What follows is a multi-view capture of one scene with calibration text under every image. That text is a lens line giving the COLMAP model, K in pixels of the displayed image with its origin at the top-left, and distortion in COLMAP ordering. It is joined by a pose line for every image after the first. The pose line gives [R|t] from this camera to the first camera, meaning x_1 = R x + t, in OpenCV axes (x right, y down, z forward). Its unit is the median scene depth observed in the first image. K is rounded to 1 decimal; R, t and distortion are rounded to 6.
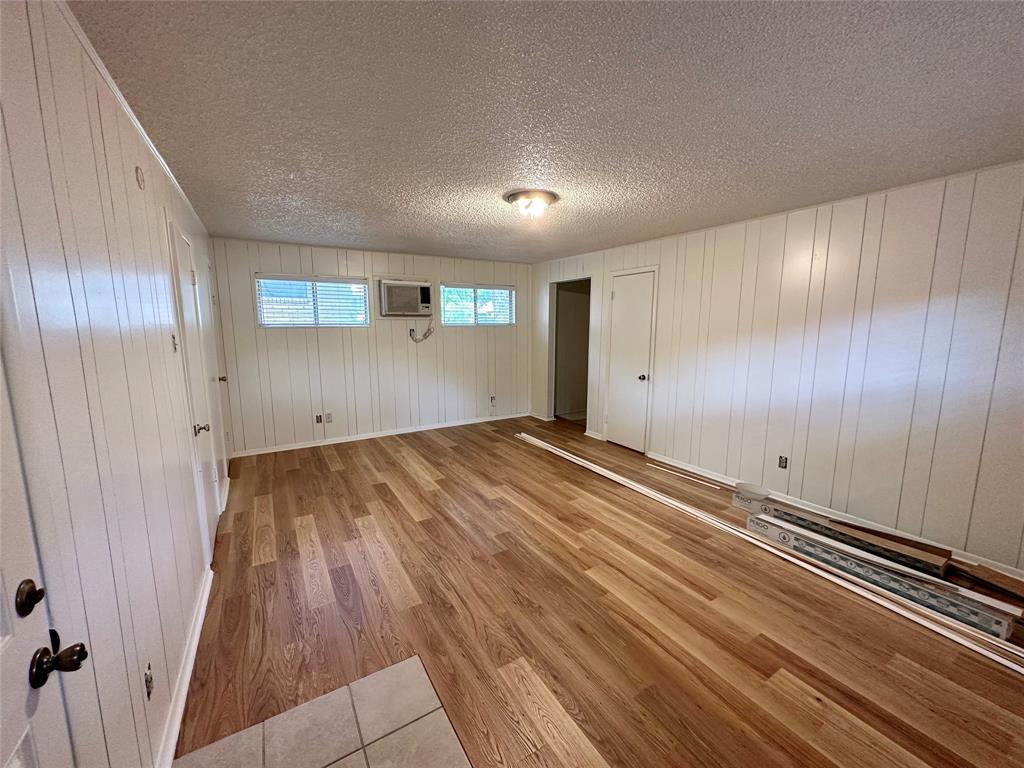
lens RADIAL K [[407.6, 0, 509.5], [0, 407.6, 384.7], [0, 0, 1]] dist [-0.001444, 0.000065]
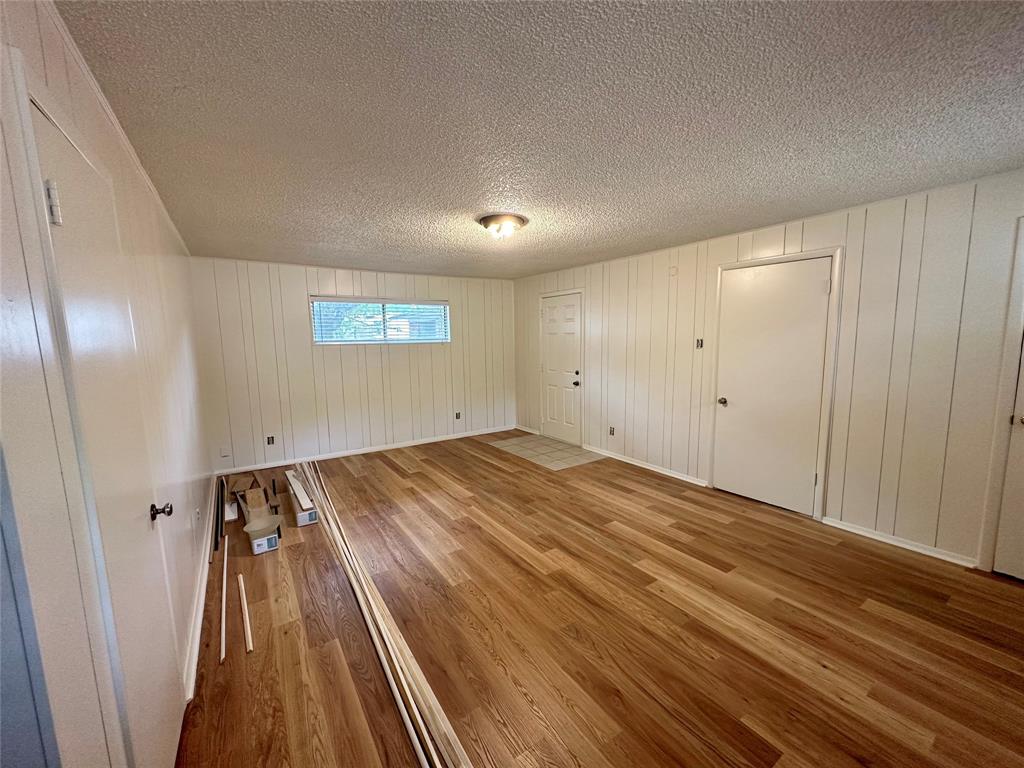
lens RADIAL K [[407.6, 0, 509.5], [0, 407.6, 384.7], [0, 0, 1]] dist [-0.001444, 0.000065]
pose [[-0.998731, 0.026158, -0.043042, 0.083849], [0.013751, 0.963705, 0.266614, -0.296024], [0.048454, 0.265684, -0.962842, 1.937717]]
